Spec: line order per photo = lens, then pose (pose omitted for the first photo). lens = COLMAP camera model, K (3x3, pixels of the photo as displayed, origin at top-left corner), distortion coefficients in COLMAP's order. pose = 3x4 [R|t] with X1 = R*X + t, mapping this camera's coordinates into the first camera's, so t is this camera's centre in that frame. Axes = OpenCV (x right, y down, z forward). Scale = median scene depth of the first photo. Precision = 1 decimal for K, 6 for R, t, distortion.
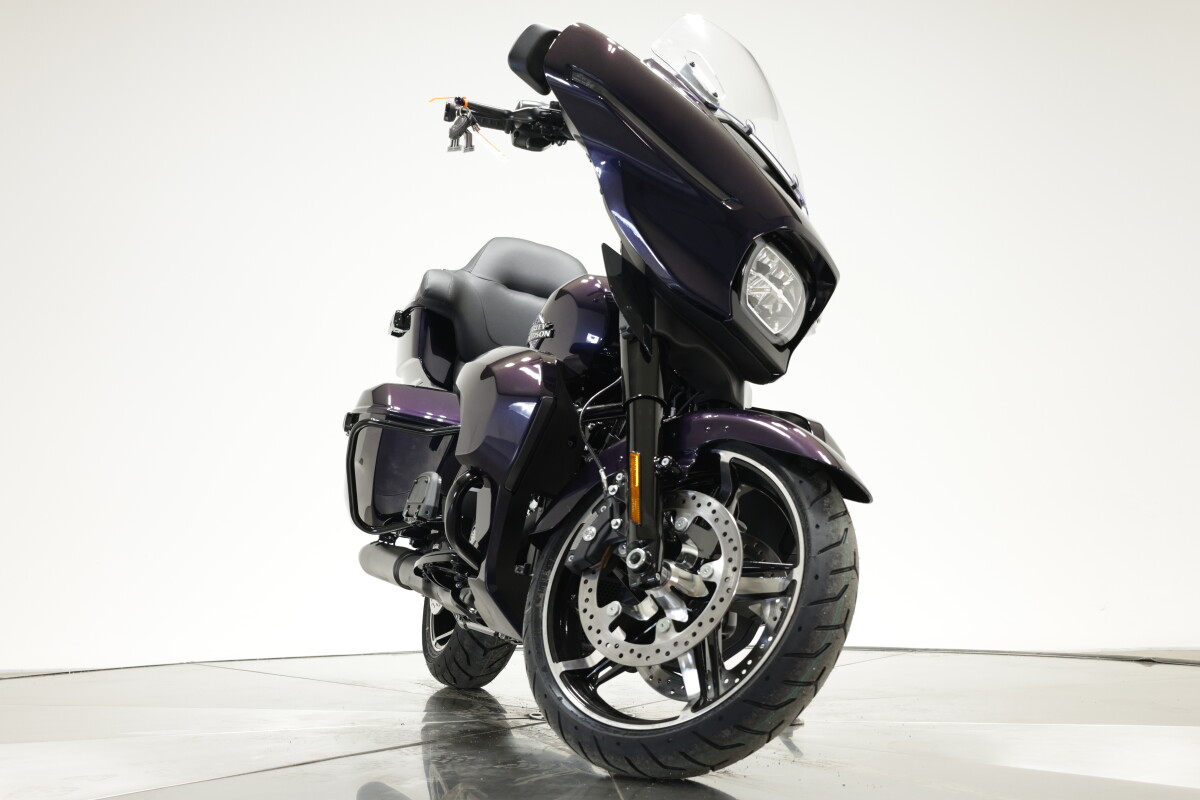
lens RADIAL K [[1620.5, 0, 602.6], [0, 1620.5, 397.5], [0, 0, 1]] dist [-0.036864, 0.000000]
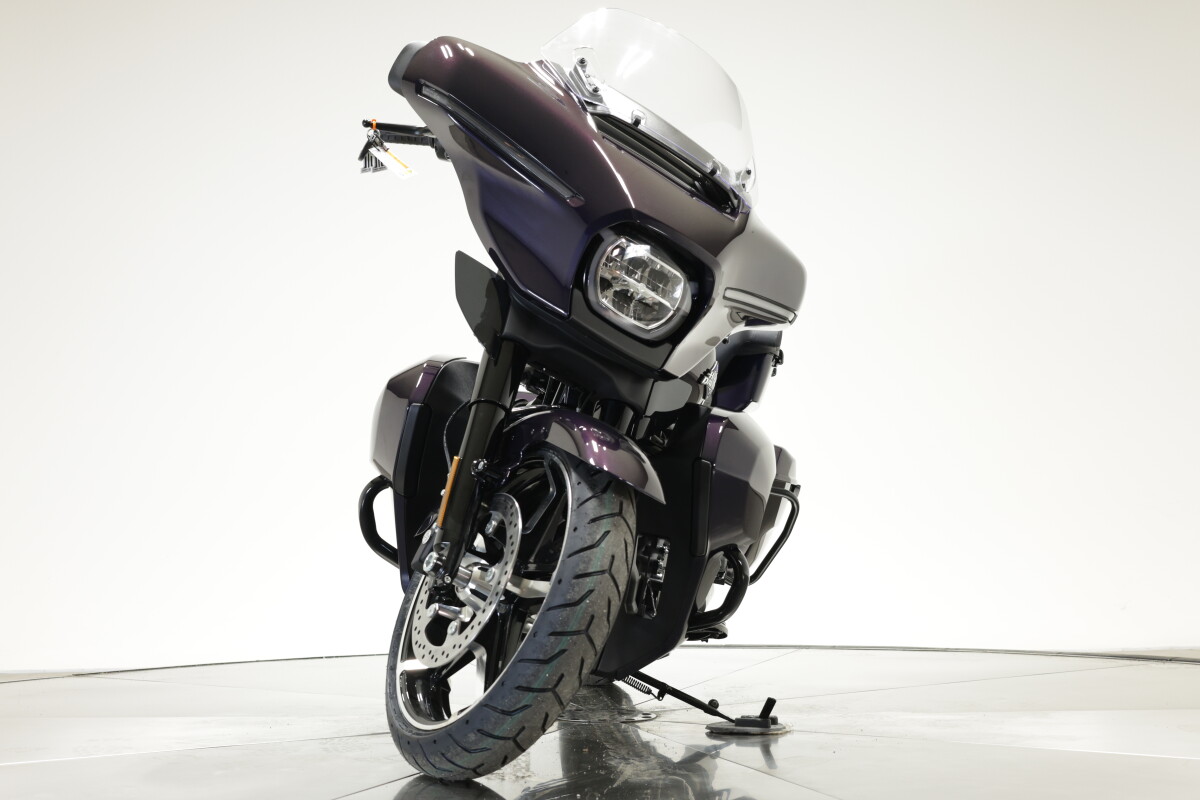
lens RADIAL K [[1620.5, 0, 589.6], [0, 1620.5, 367.8], [0, 0, 1]] dist [-0.036864, 0.000000]
pose [[0.929238, -0.050658, -0.365992, 0.499587], [0.050239, 0.998680, -0.010676, -0.007488], [0.366050, -0.008467, 0.930557, 0.086130]]
